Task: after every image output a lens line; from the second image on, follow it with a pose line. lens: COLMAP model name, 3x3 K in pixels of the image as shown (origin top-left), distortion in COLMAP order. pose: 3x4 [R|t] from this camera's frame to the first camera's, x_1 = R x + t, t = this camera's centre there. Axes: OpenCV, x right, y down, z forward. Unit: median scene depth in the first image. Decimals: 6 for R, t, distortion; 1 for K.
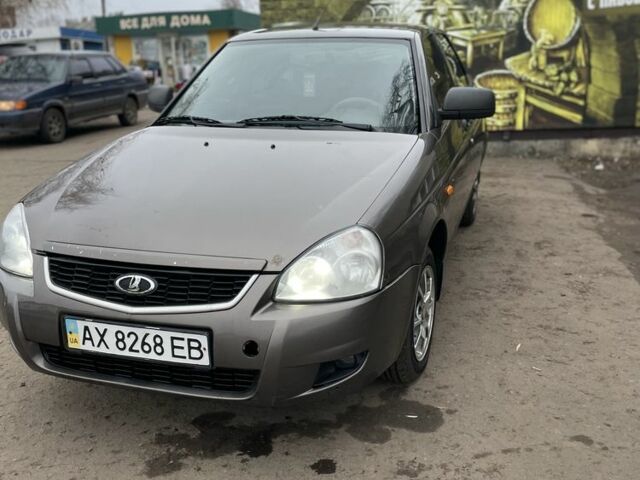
lens RADIAL K [[642.0, 0, 320.0], [0, 642.0, 240.0], [0, 0, 1]] dist [0.110702, -0.177582]
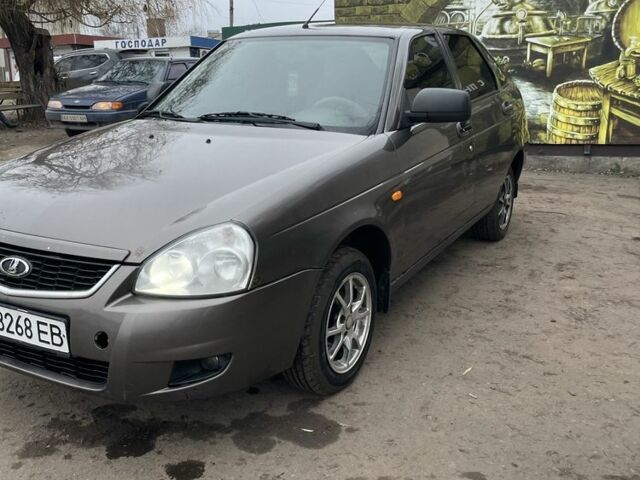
lens RADIAL K [[642.0, 0, 320.0], [0, 642.0, 240.0], [0, 0, 1]] dist [0.110702, -0.177582]
pose [[0.980646, 0.064209, -0.184963, 0.311335], [-0.067157, 0.997695, -0.009708, 0.004115], [0.183914, 0.021942, 0.982697, 0.070727]]
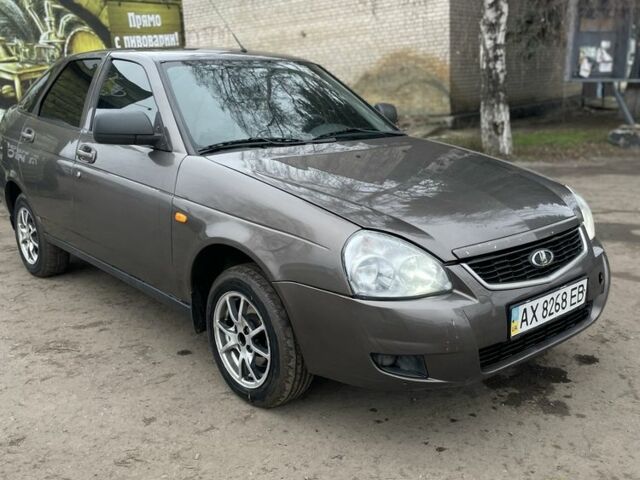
lens RADIAL K [[642.0, 0, 320.0], [0, 642.0, 240.0], [0, 0, 1]] dist [0.110702, -0.177582]
pose [[0.504692, -0.191289, 0.841840, -1.228619], [0.247046, 0.966364, 0.071477, -0.120833], [-0.827196, 0.171899, 0.534974, 0.591862]]
